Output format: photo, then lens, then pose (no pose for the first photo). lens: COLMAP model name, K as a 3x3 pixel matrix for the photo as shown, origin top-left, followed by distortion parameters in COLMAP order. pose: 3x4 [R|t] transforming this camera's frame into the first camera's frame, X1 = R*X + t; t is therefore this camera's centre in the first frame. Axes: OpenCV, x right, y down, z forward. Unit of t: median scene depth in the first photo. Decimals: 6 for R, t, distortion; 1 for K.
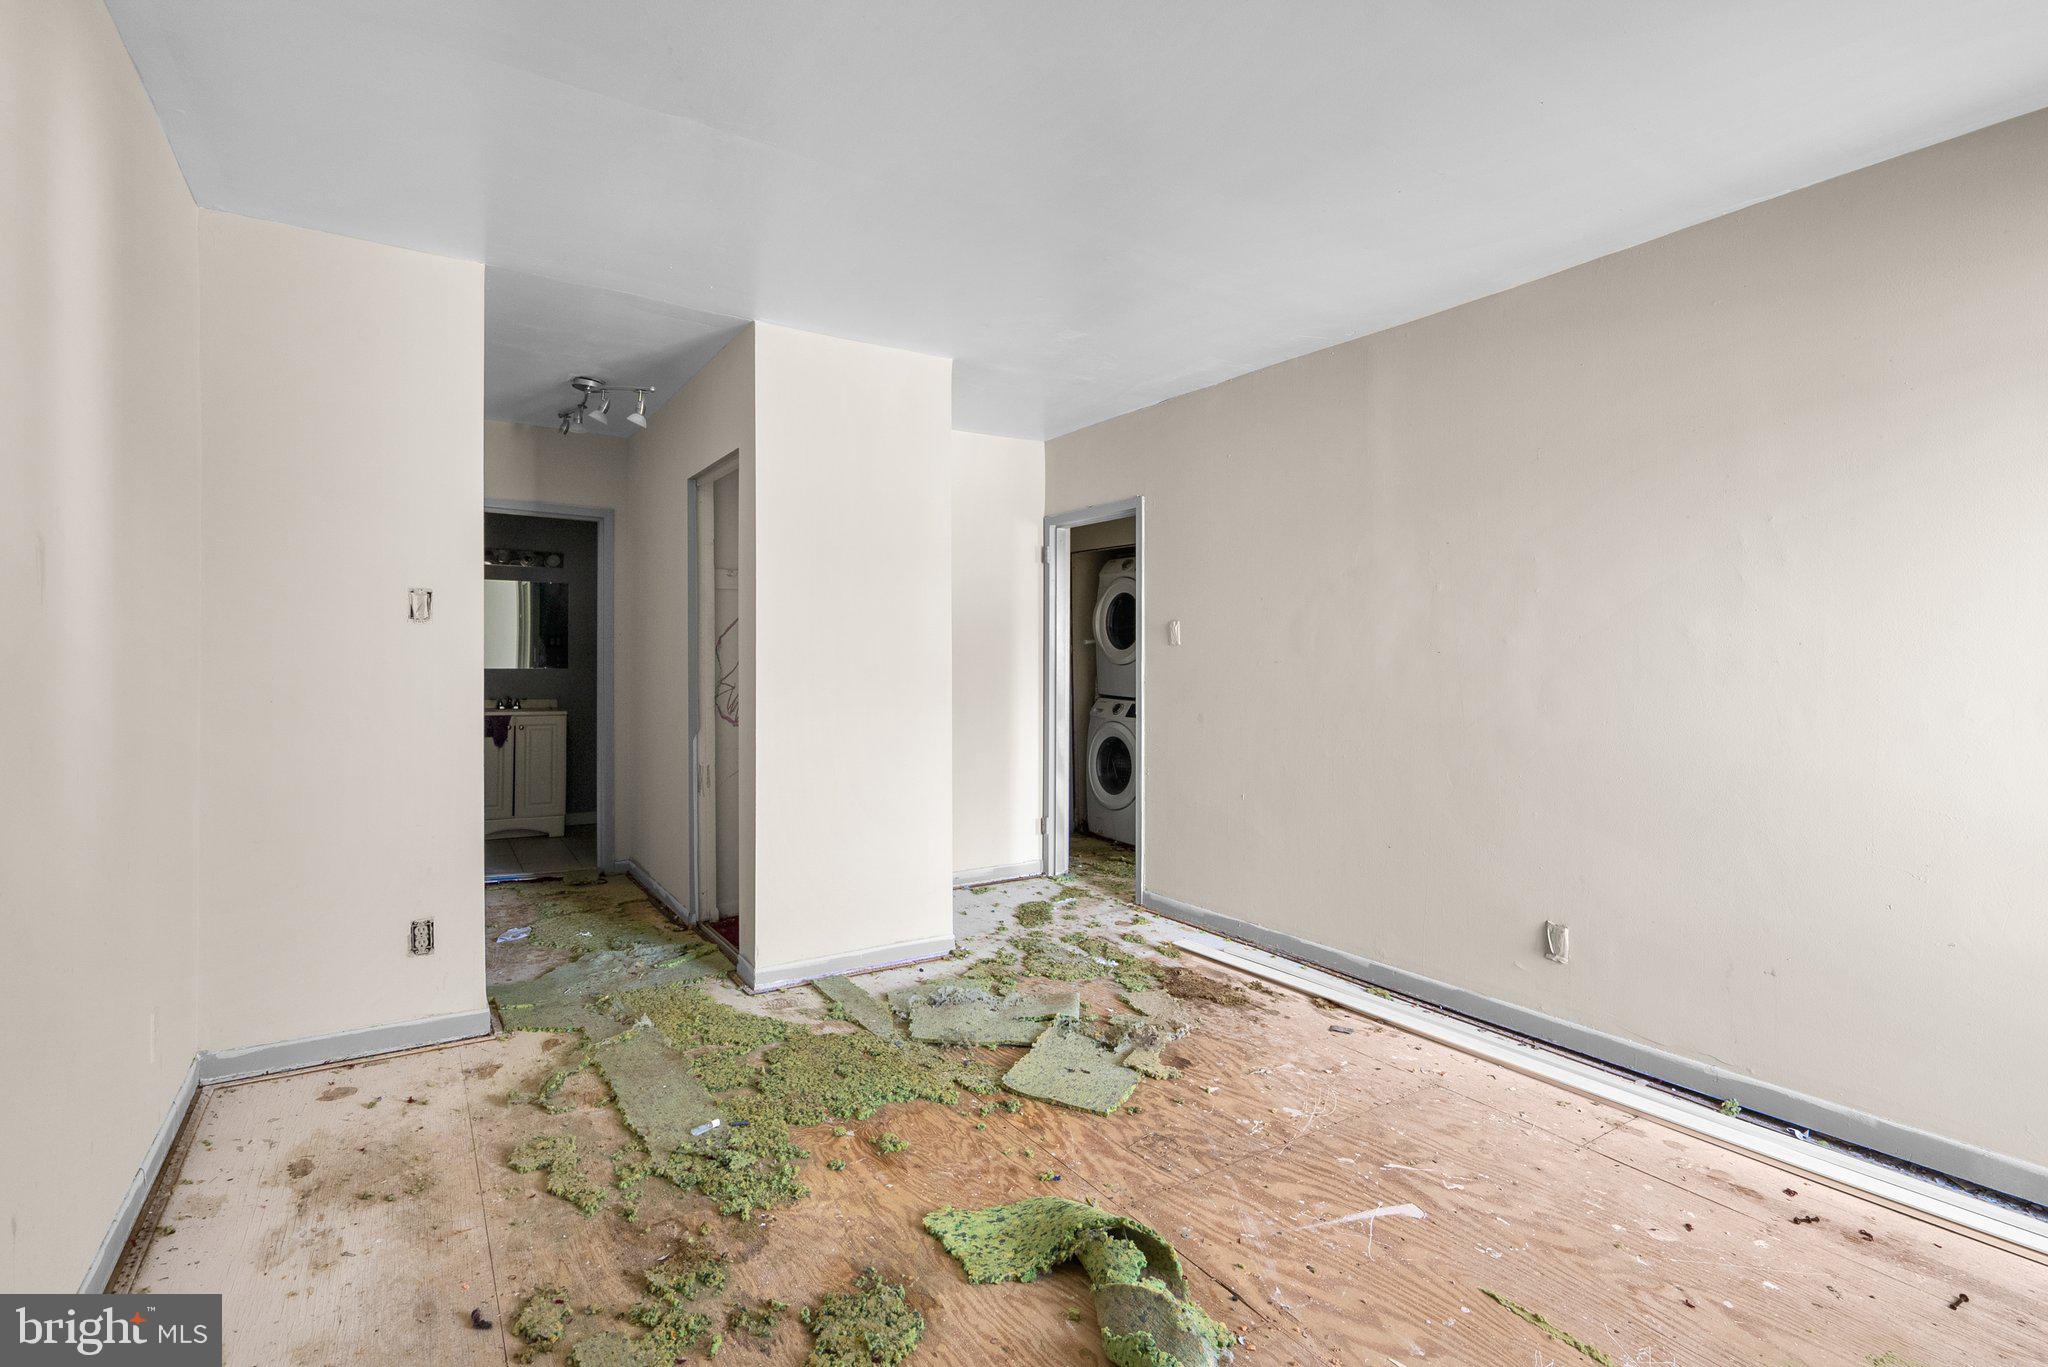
lens RADIAL K [[952.8, 0, 1026.0], [0, 952.8, 672.7], [0, 0, 1]] dist [-0.005587, 0.001062]
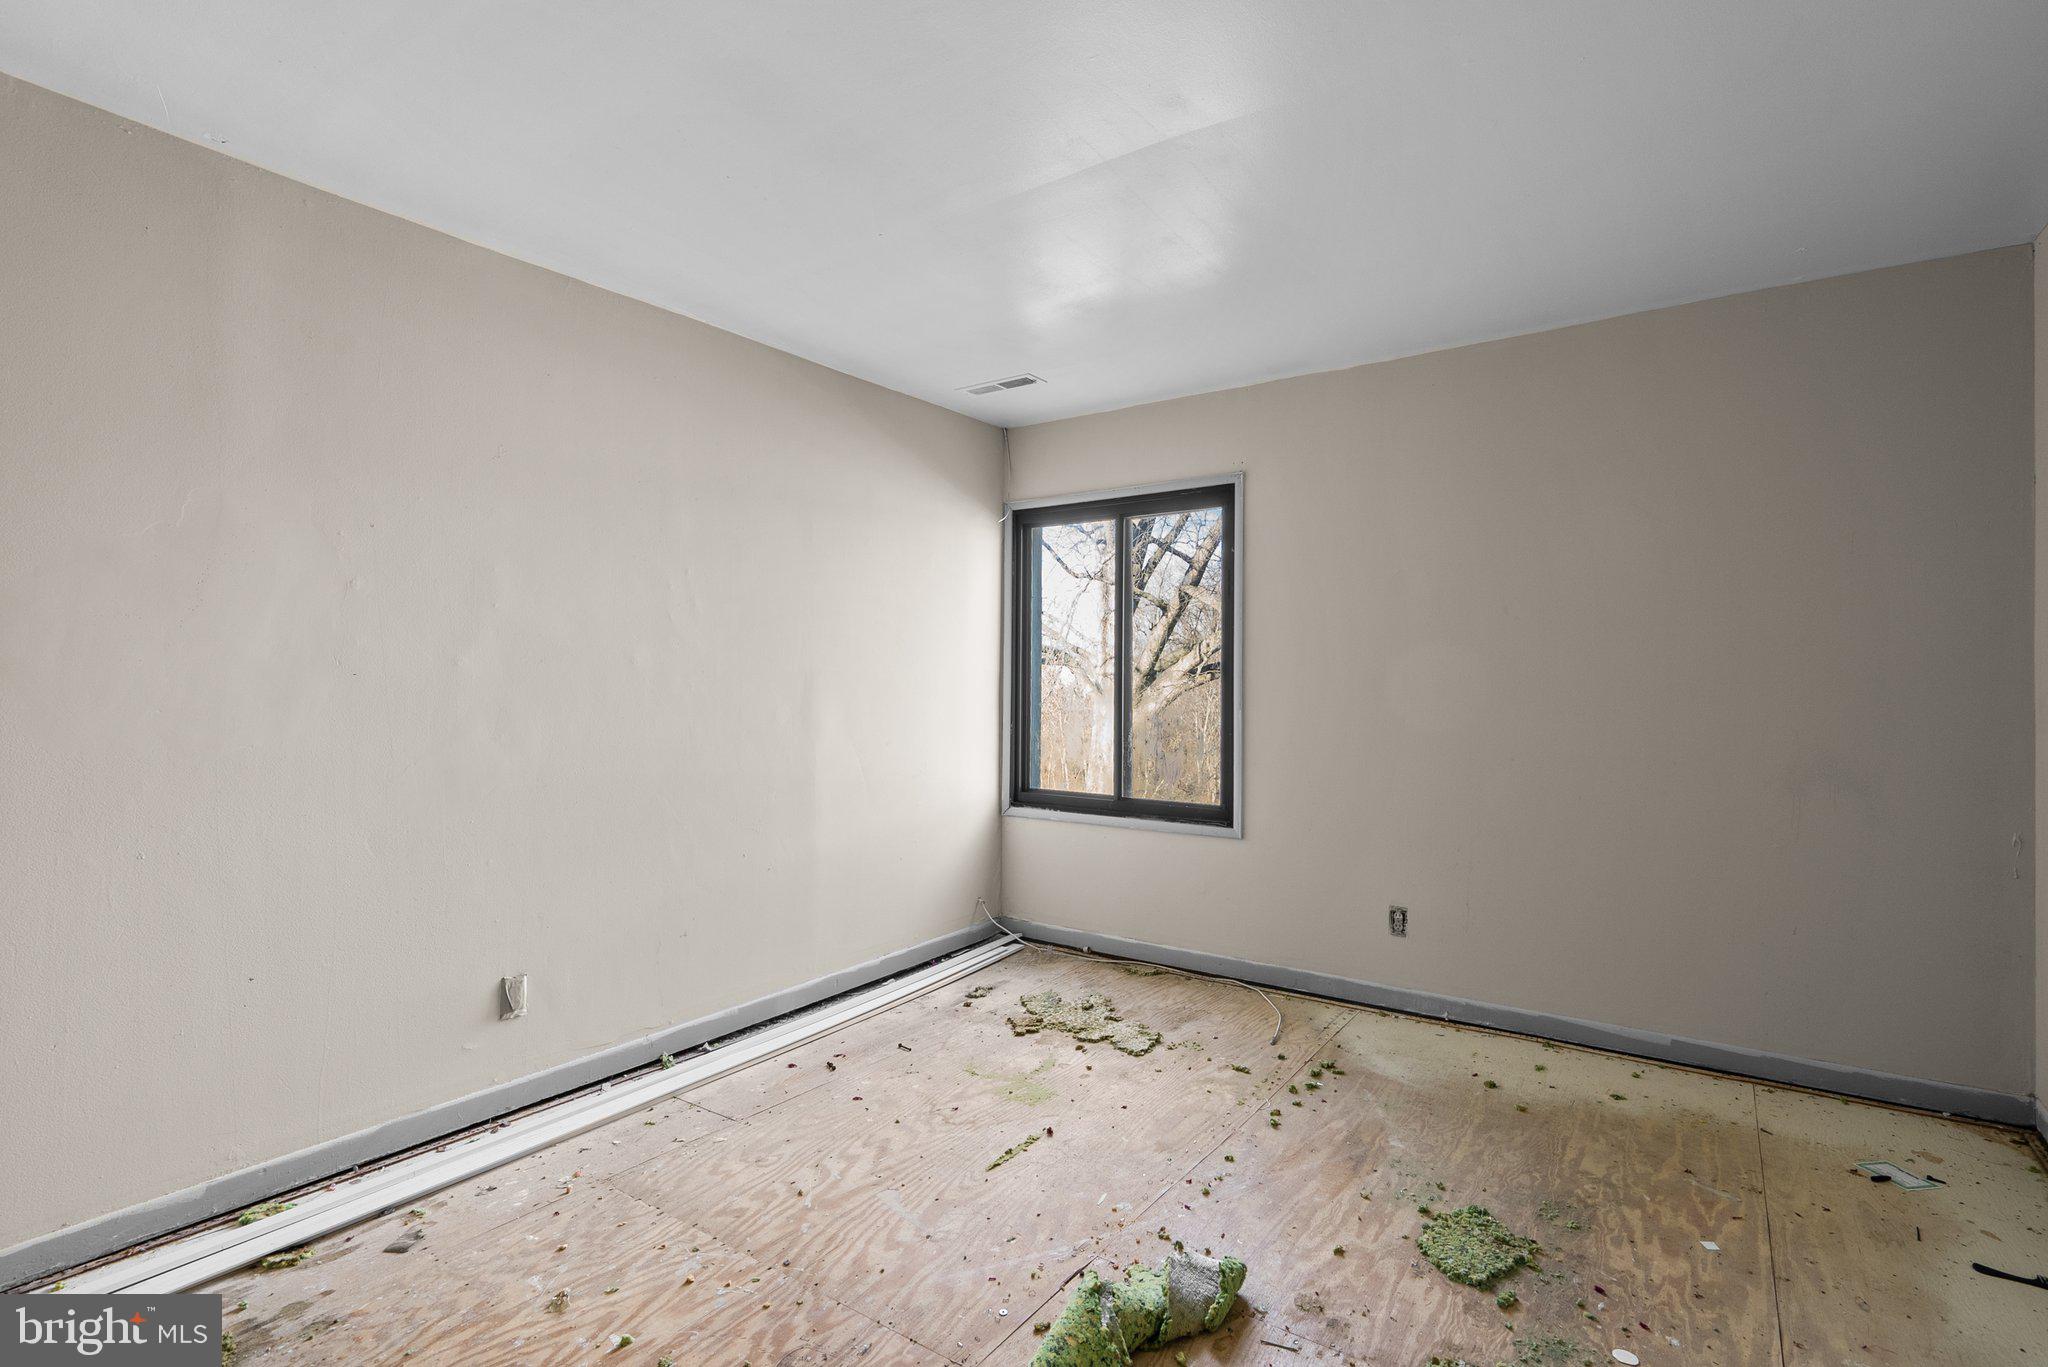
lens RADIAL K [[952.8, 0, 1032.6], [0, 952.8, 663.6], [0, 0, 1]] dist [-0.005587, 0.001062]
pose [[-0.362130, 0.019000, 0.931934, -0.561329], [0.012538, 0.999801, -0.015512, -0.015867], [-0.932043, 0.006067, -0.362296, 1.029244]]
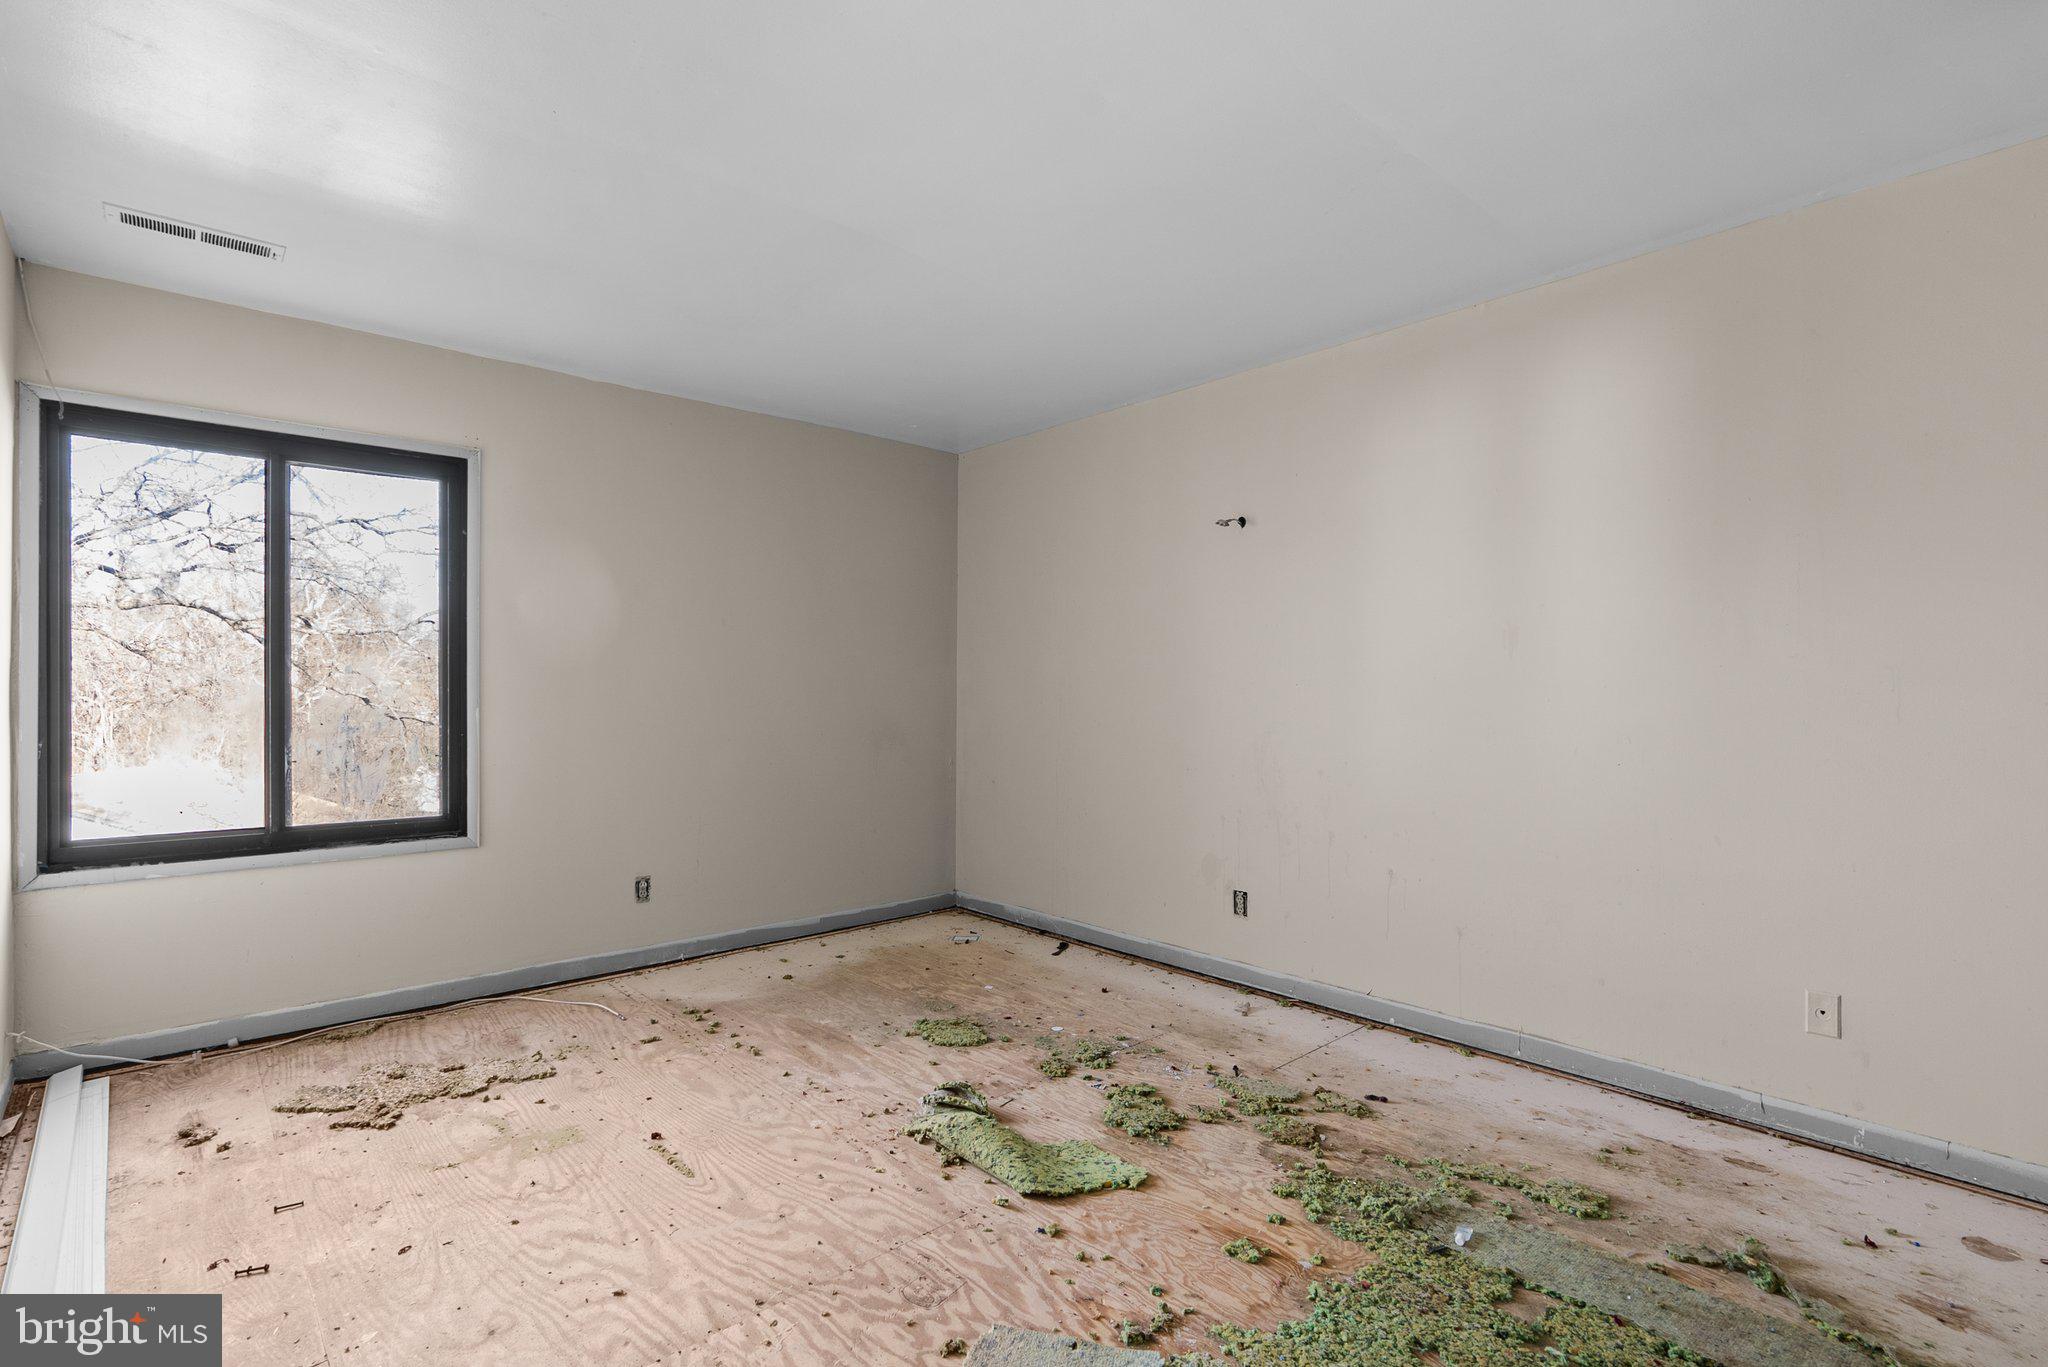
lens RADIAL K [[952.8, 0, 1006.0], [0, 952.8, 686.6], [0, 0, 1]] dist [-0.005587, 0.001062]
pose [[-0.991848, -0.003488, -0.127377, 0.165732], [-0.005548, 0.999860, 0.015817, -0.019333], [0.127304, 0.016395, -0.991728, 1.680340]]
